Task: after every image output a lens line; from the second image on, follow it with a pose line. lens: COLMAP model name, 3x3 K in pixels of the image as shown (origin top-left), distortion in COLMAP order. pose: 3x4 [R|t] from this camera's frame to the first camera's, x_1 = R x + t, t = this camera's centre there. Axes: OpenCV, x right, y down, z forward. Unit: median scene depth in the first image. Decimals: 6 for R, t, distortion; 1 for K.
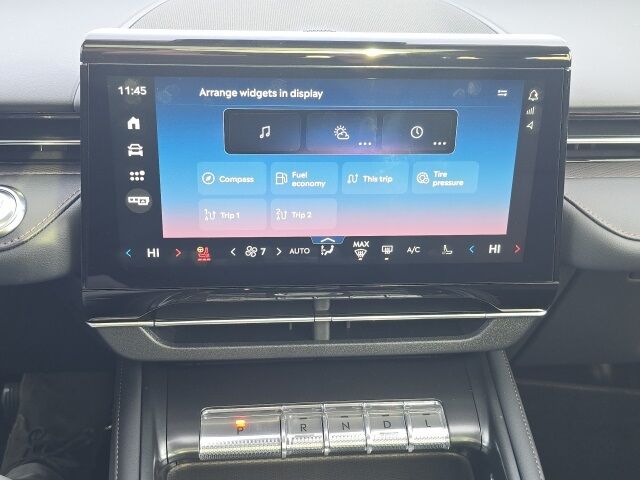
lens RADIAL K [[439.1, 0, 322.2], [0, 439.1, 243.9], [0, 0, 1]] dist [0.021848, 0.002191]
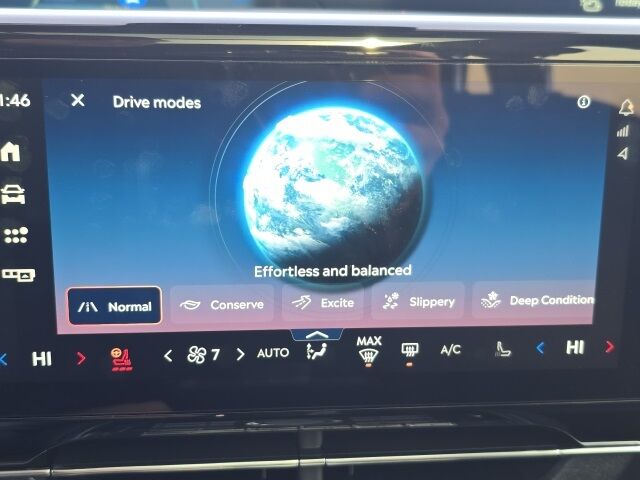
lens RADIAL K [[439.1, 0, 319.0], [0, 439.1, 241.0], [0, 0, 1]] dist [0.021848, 0.002191]
pose [[0.999954, -0.009554, -0.001049, 0.017406], [0.009085, 0.975184, -0.221207, -0.000481], [0.003137, 0.221188, 0.975226, 0.342625]]
